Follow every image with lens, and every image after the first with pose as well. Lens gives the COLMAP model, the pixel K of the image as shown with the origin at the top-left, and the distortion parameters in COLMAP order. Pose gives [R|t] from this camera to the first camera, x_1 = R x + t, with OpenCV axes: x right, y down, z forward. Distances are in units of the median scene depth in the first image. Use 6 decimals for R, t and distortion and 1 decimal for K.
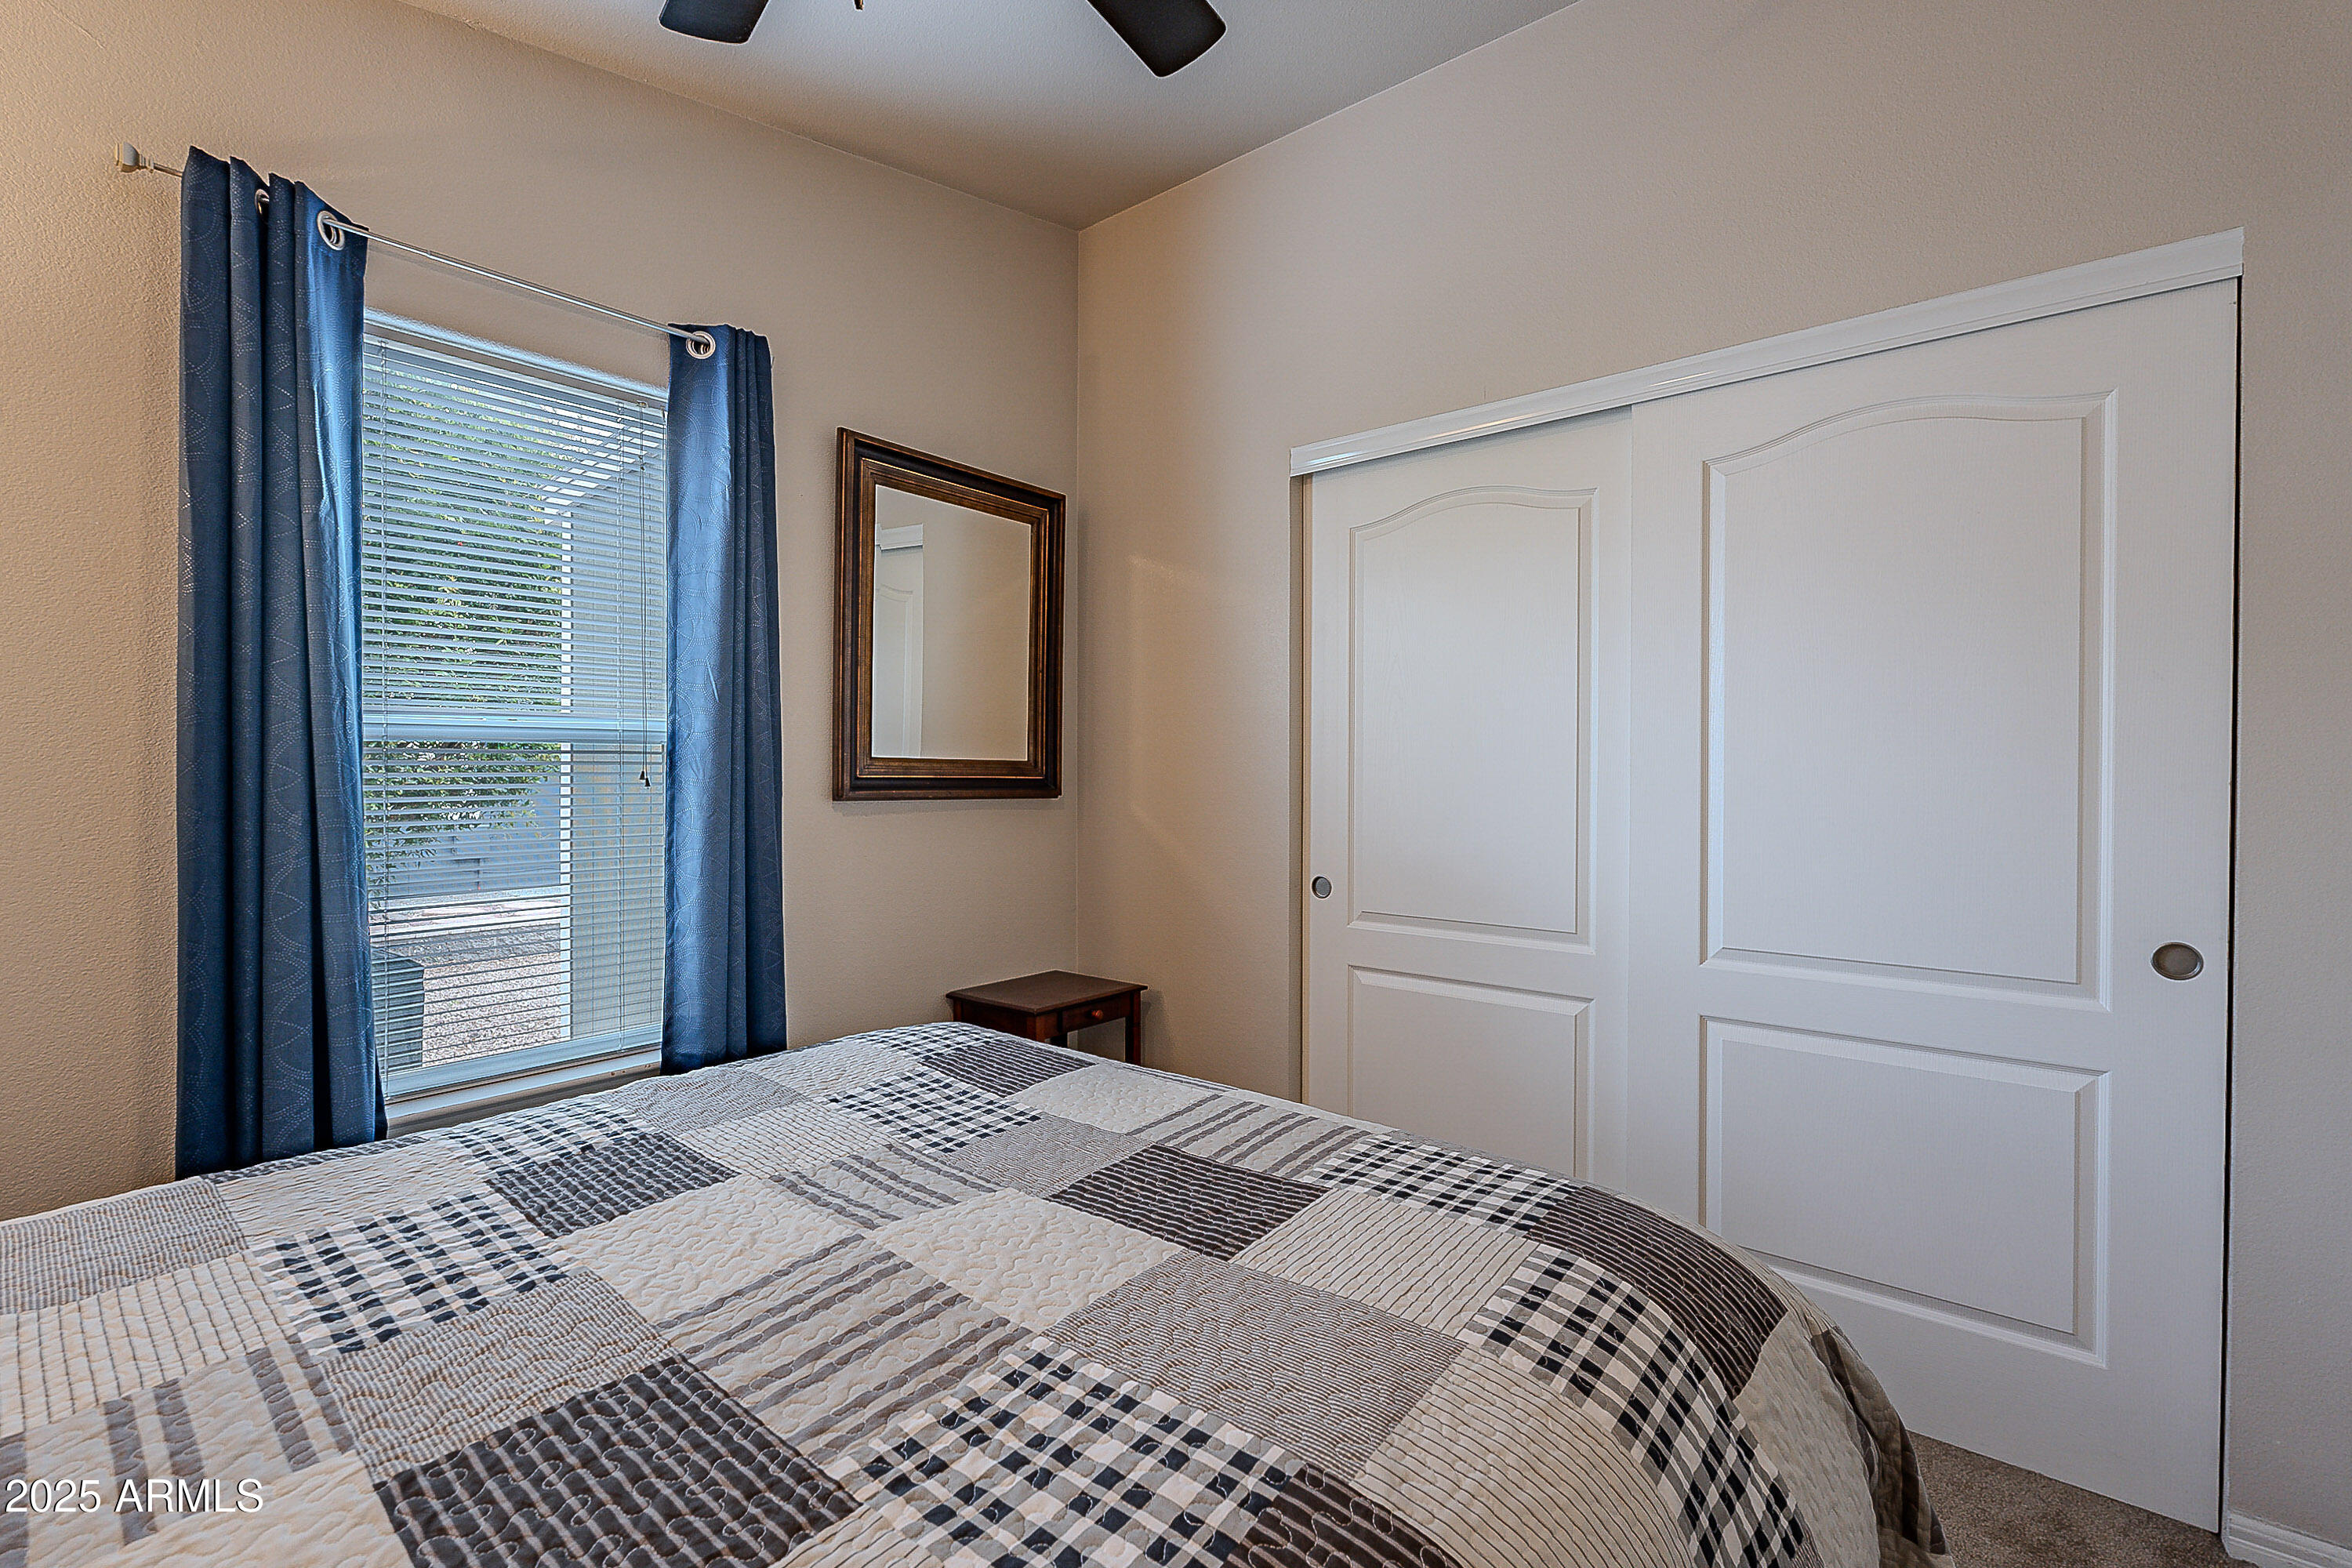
lens RADIAL K [[1022.2, 0, 1173.7], [0, 1022.2, 755.8], [0, 0, 1]] dist [-0.001257, -0.000084]
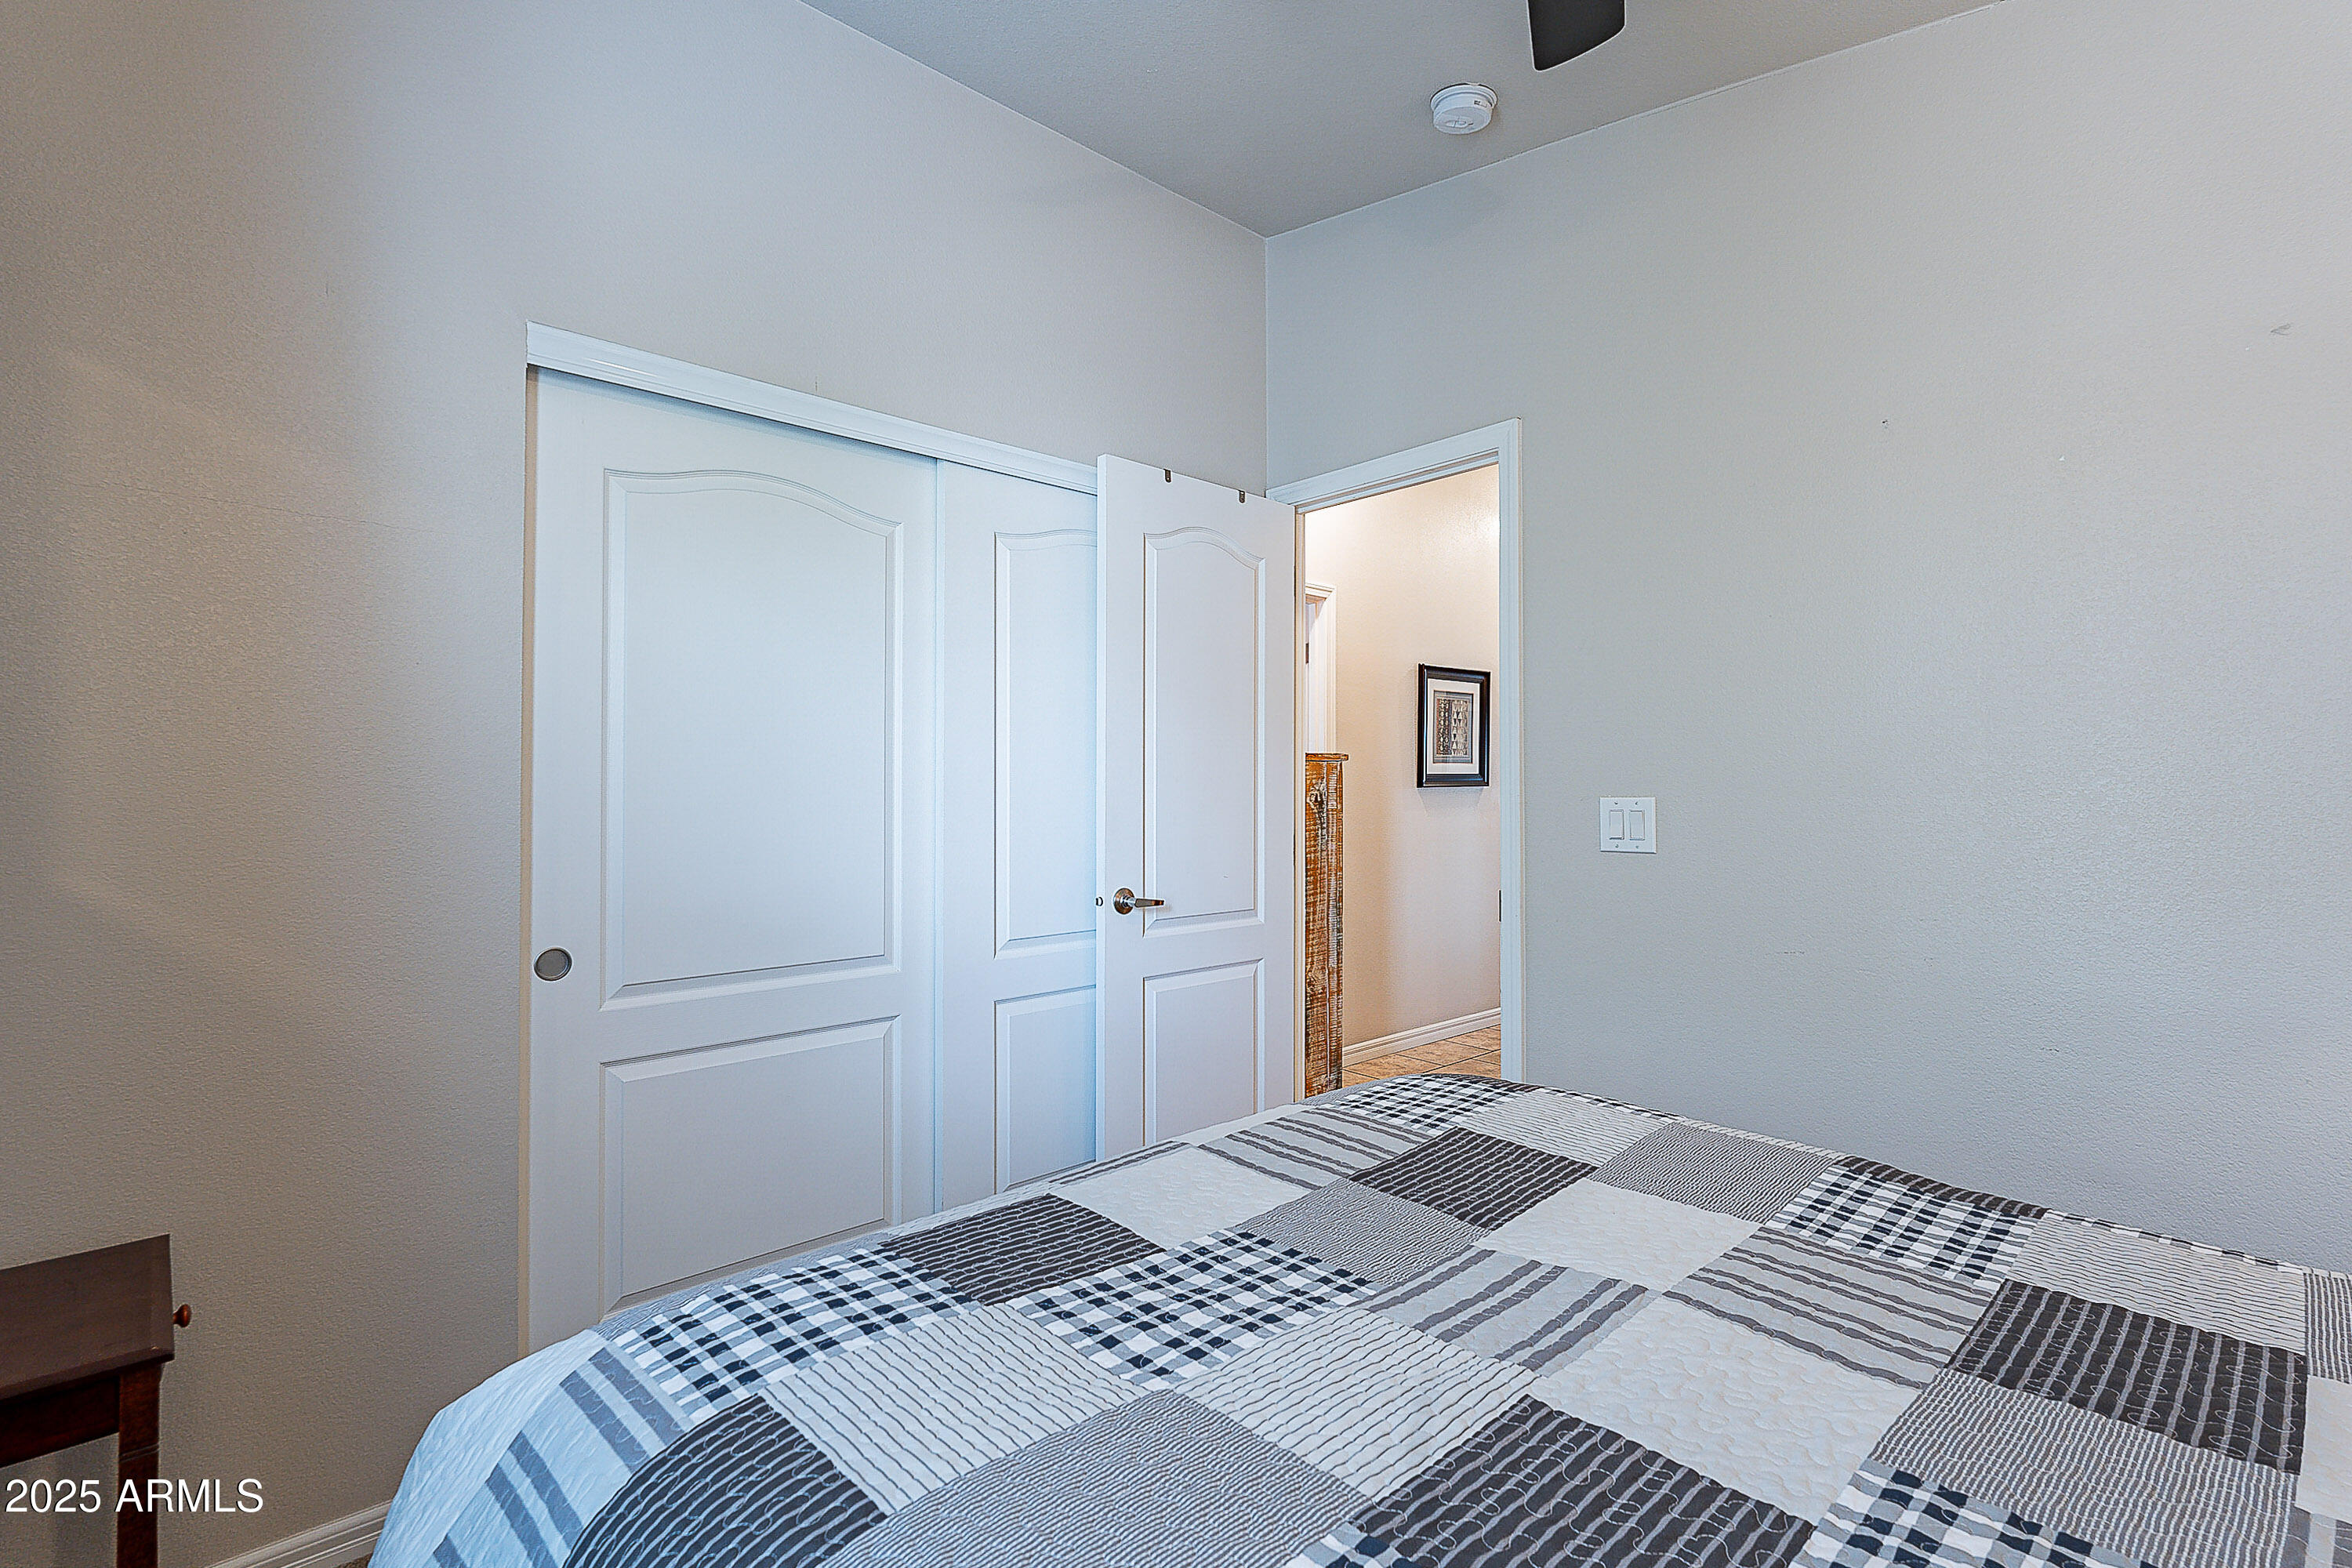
lens RADIAL K [[1050.9, 0, 1176.0], [0, 1050.9, 784.0], [0, 0, 1]] dist [-0.015711, 0.000219]
pose [[0.159464, -0.004443, 0.987194, -0.915155], [-0.003386, 0.999982, 0.005048, 0.003263], [-0.987198, -0.004147, 0.159446, 0.901773]]
